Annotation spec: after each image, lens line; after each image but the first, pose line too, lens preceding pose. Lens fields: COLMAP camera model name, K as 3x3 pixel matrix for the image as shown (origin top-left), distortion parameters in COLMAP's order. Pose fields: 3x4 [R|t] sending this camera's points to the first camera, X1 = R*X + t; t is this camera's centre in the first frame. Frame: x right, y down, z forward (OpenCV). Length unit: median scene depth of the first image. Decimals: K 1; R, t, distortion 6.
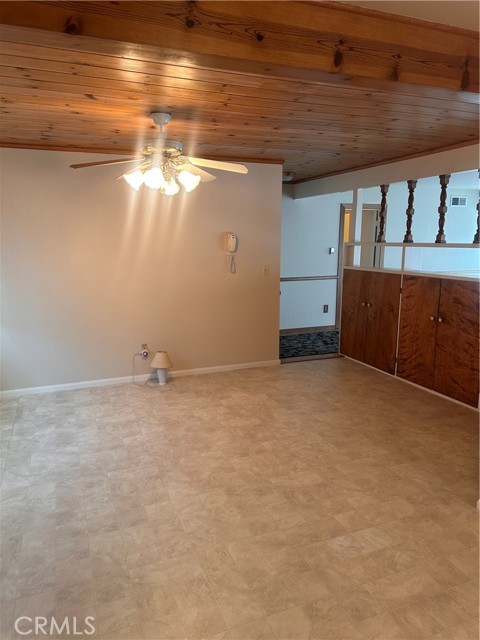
lens RADIAL K [[446.2, 0, 237.8], [0, 446.2, 327.1], [0, 0, 1]] dist [0.098793, -0.132910]
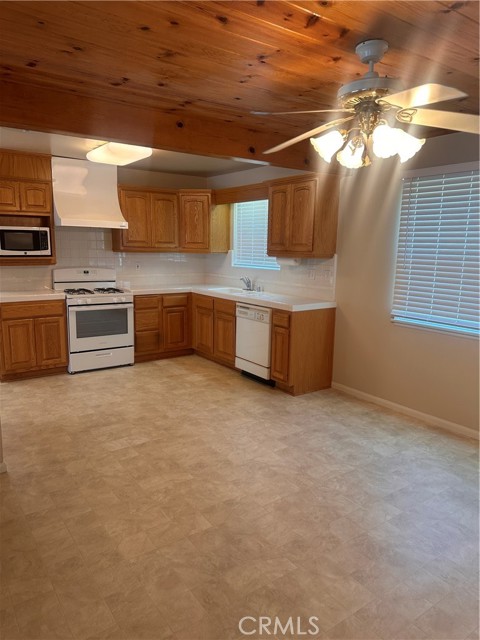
lens RADIAL K [[446.2, 0, 237.8], [0, 446.2, 327.1], [0, 0, 1]] dist [0.098793, -0.132910]
pose [[-0.972110, 0.032273, -0.232296, 0.216549], [-0.057984, 0.926664, 0.371391, -0.376275], [0.227246, 0.374503, -0.898948, 1.978212]]
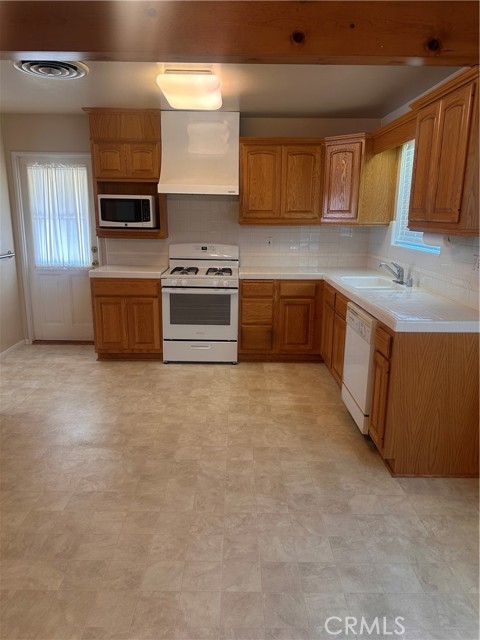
lens RADIAL K [[445.3, 0, 240.0], [0, 445.3, 320.0], [0, 0, 1]] dist [0.140418, -0.230567]
pose [[-0.931124, -0.089457, 0.353560, -0.379292], [0.066613, 0.911426, 0.406036, -0.251145], [-0.358567, 0.401622, -0.842692, 1.420664]]
